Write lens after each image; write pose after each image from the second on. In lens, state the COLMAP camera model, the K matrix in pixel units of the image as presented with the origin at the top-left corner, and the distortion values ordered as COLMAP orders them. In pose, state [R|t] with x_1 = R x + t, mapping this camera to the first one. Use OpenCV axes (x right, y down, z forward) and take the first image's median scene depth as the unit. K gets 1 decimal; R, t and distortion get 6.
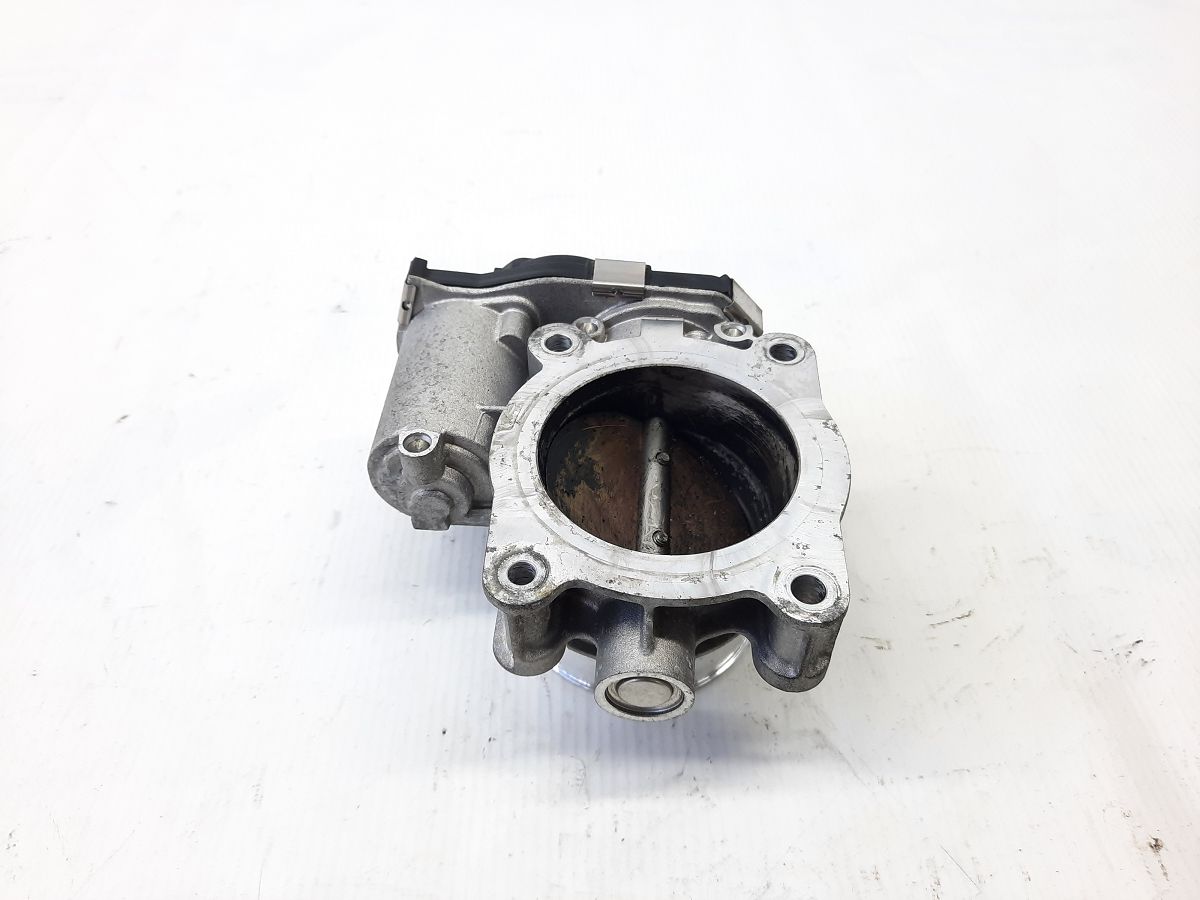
lens RADIAL K [[877.4, 0, 600.0], [0, 877.4, 454.7], [0, 0, 1]] dist [0.006487, -0.004402]
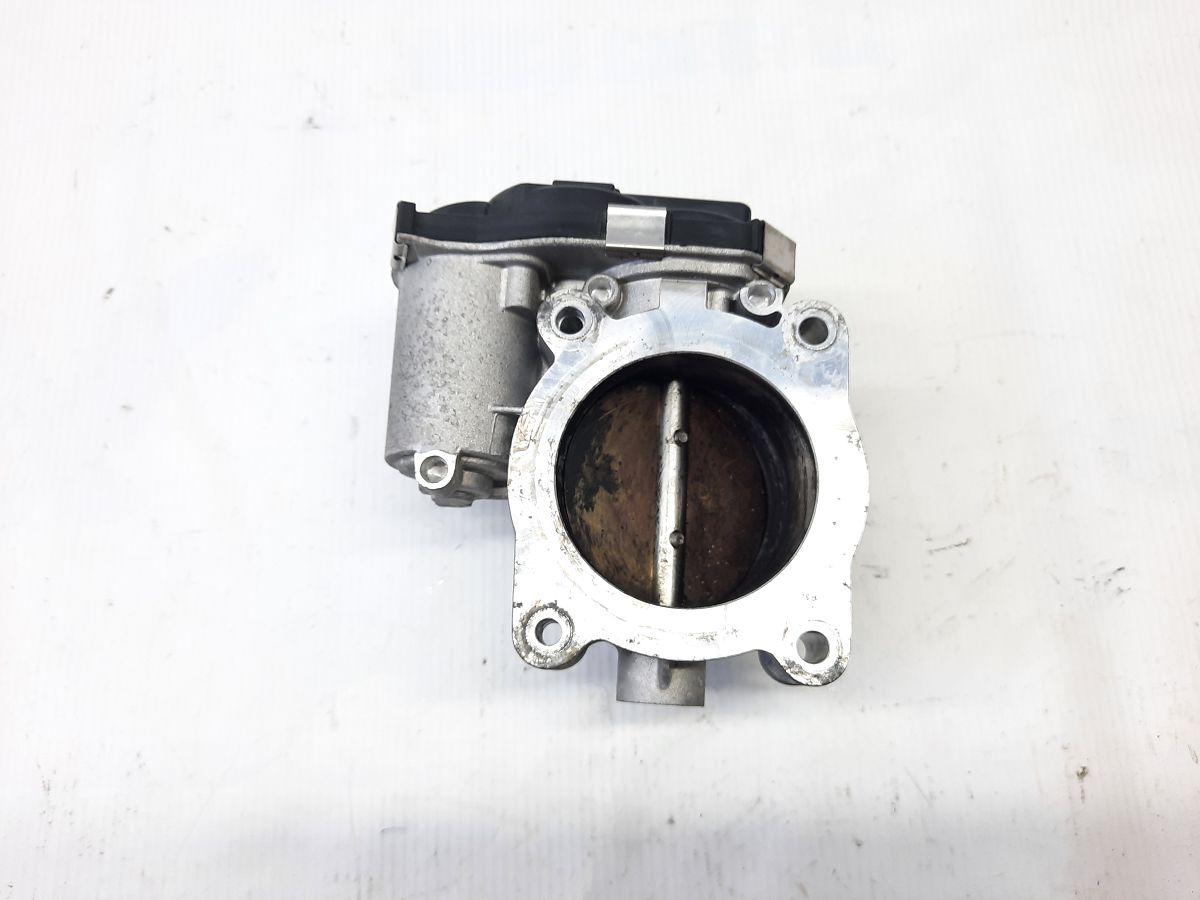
lens RADIAL K [[877.4, 0, 600.9], [0, 877.4, 454.2], [0, 0, 1]] dist [0.006487, -0.004402]
pose [[0.999714, -0.016808, -0.016996, -0.001726], [0.022935, 0.874798, 0.483945, -0.459942], [0.006734, -0.484197, 0.874933, 0.127944]]
